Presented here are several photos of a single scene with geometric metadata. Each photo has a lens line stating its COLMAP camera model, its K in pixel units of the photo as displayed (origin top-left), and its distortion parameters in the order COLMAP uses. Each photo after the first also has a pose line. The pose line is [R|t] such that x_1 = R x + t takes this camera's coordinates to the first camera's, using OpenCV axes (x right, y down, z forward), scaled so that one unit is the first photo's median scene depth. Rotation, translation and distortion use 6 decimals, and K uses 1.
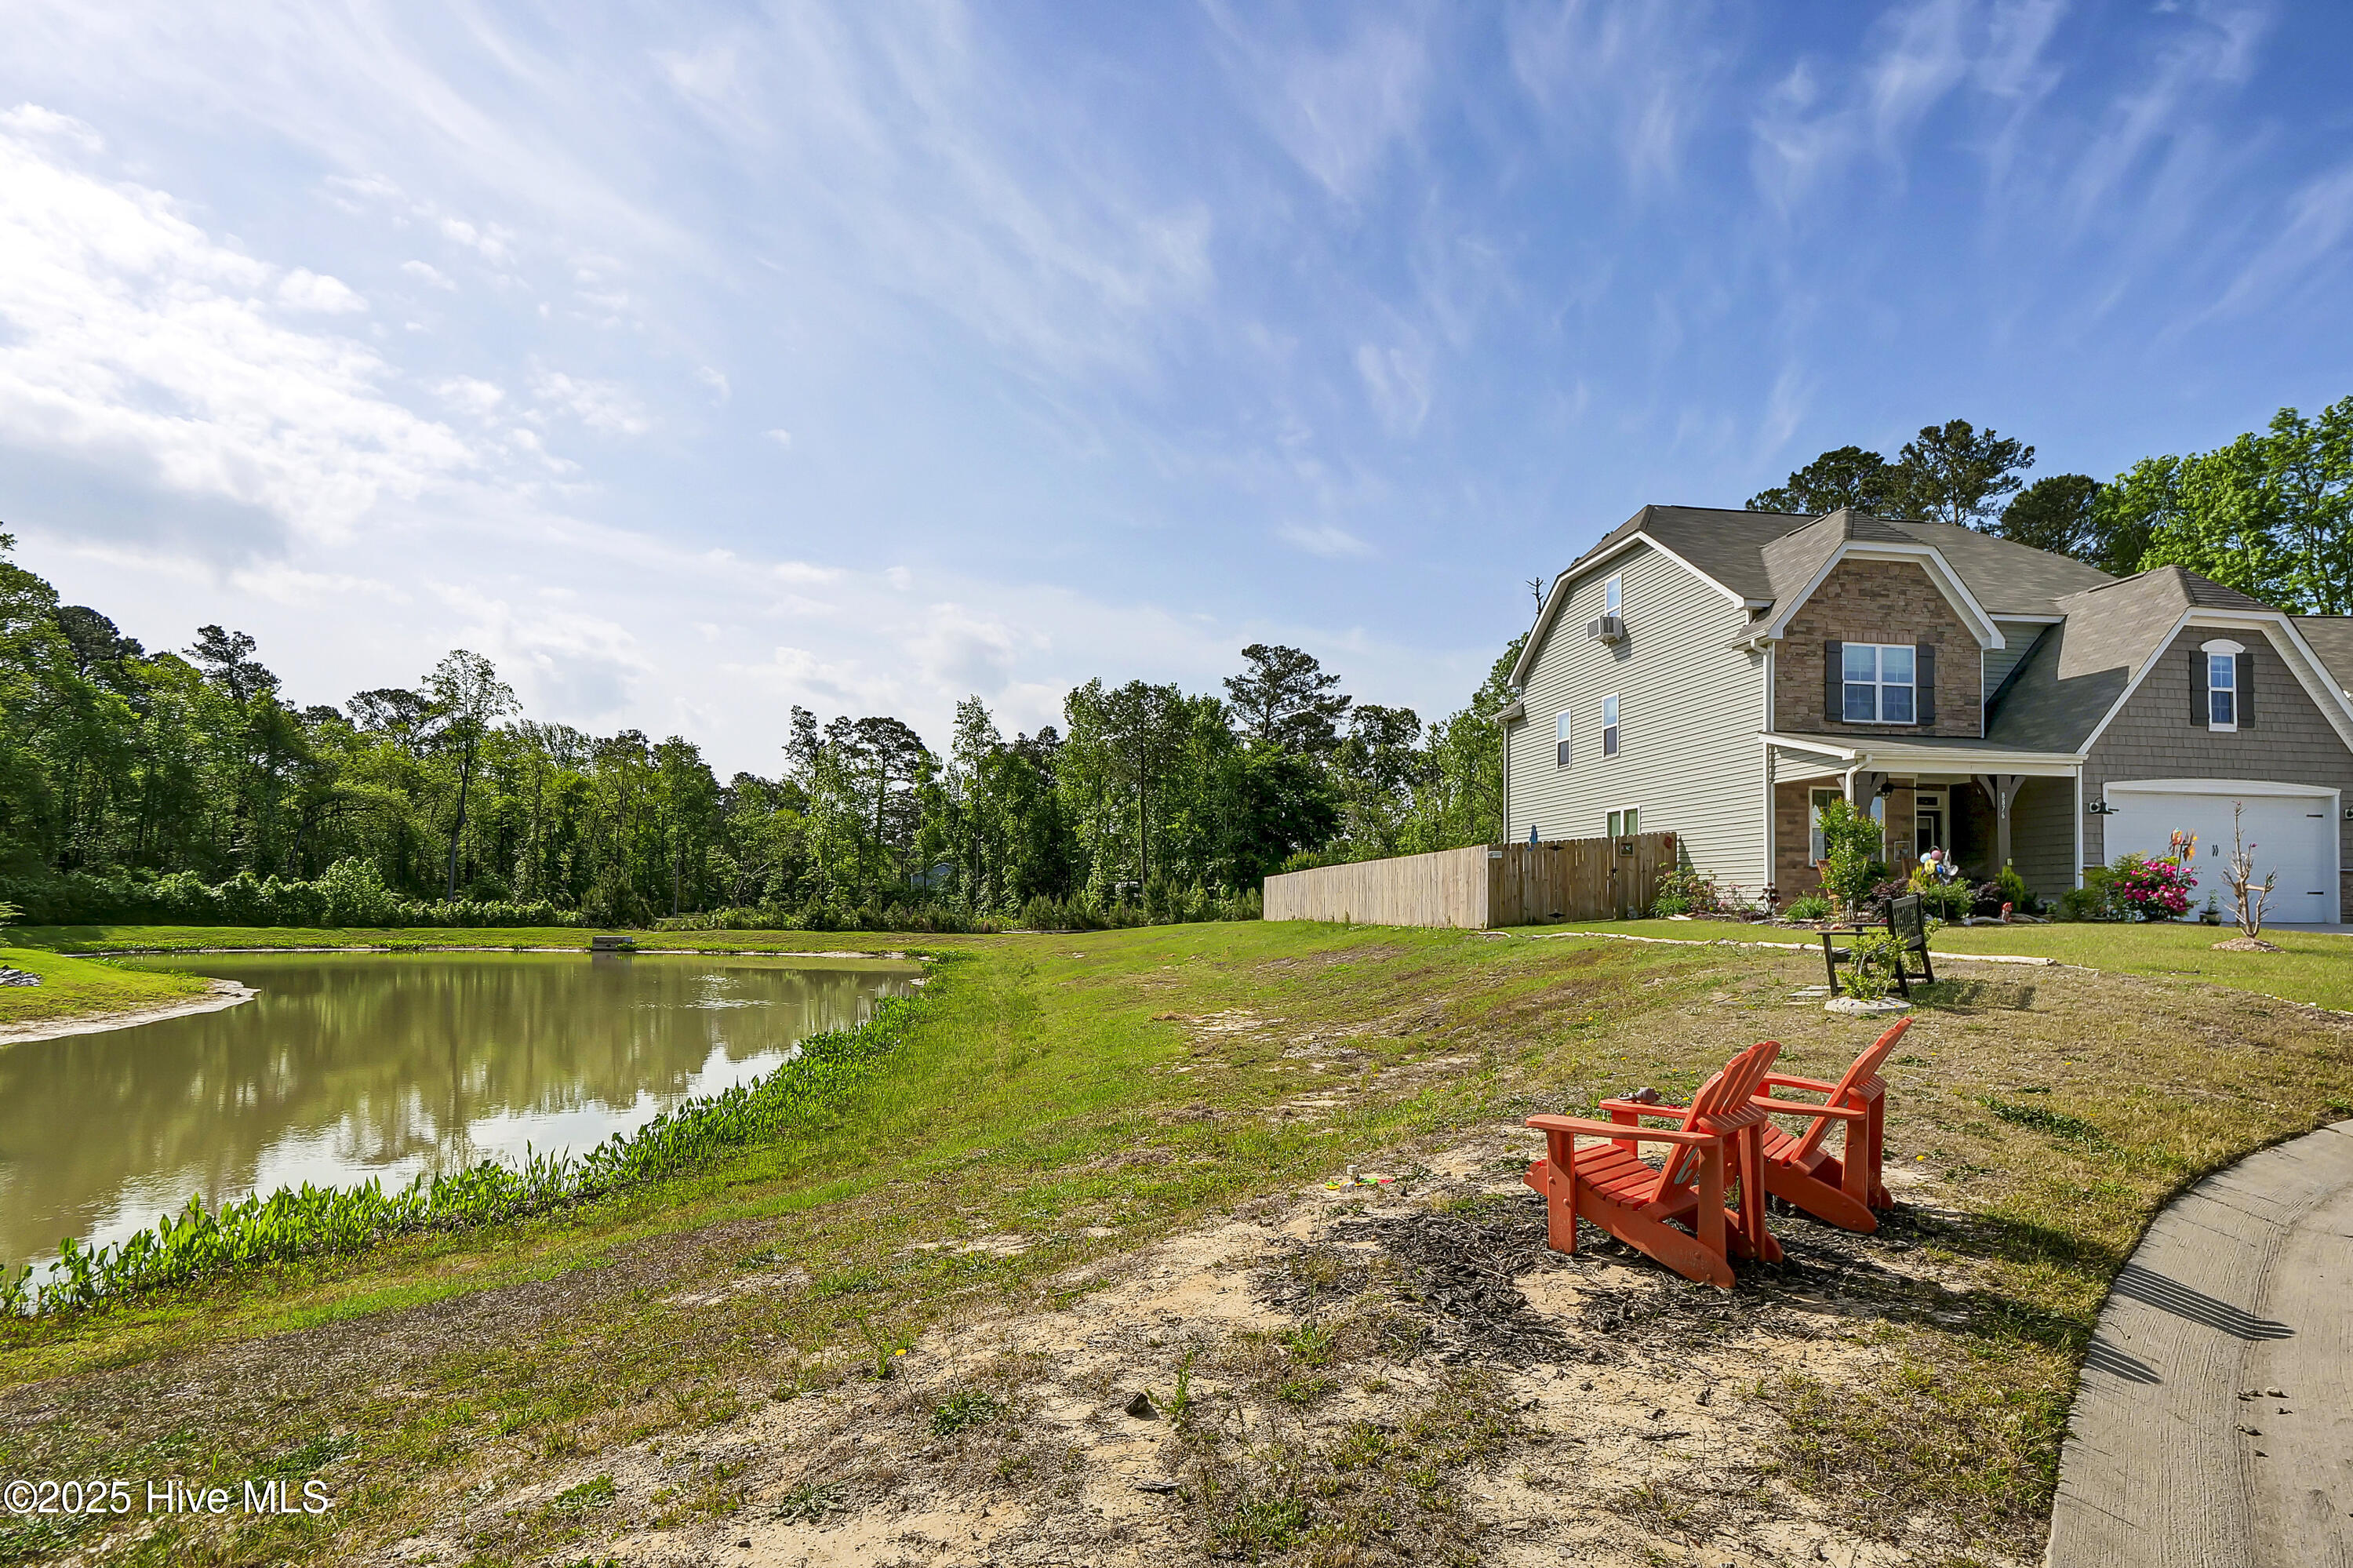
lens RADIAL K [[1185.0, 0, 1152.1], [0, 1185.0, 849.8], [0, 0, 1]] dist [-0.013474, 0.000559]
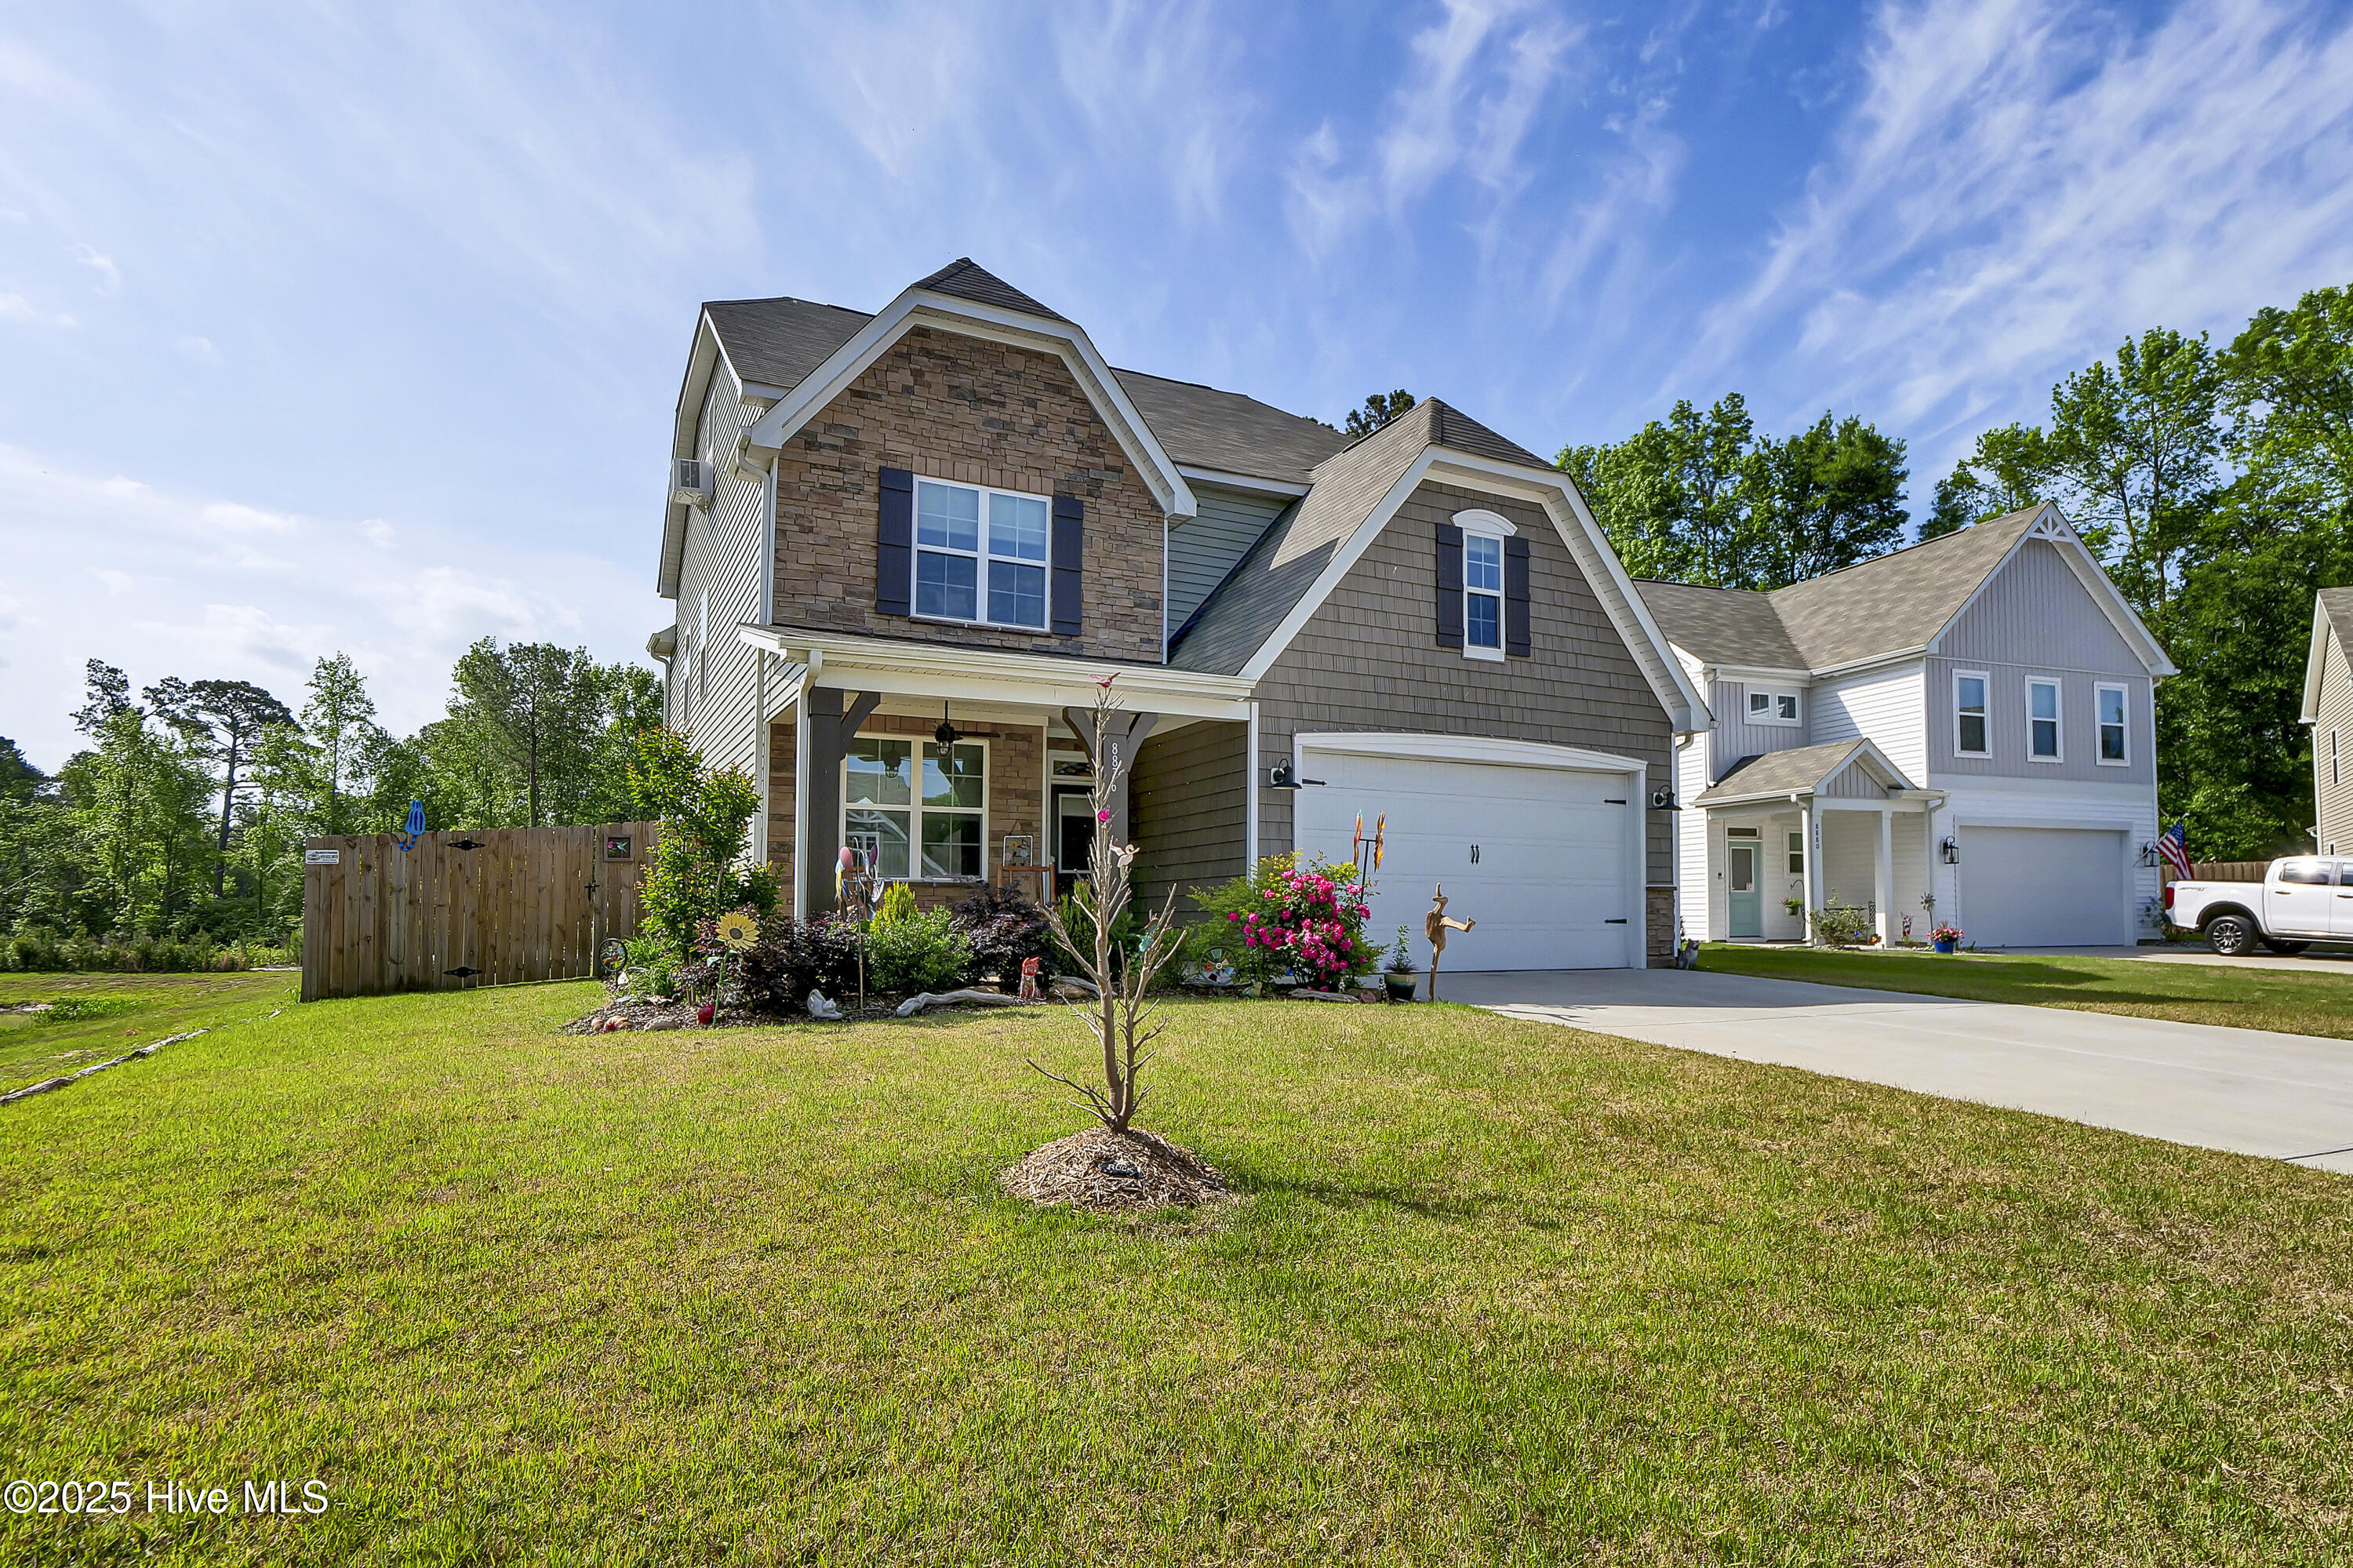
lens RADIAL K [[1215.5, 0, 1168.8], [0, 1215.5, 840.6], [0, 0, 1]] dist [-0.002592, 0.000175]
pose [[0.943486, 0.009296, 0.331283, 0.509150], [-0.004192, 0.999861, -0.016120, 0.004178], [-0.331387, 0.013820, 0.943394, 0.423888]]
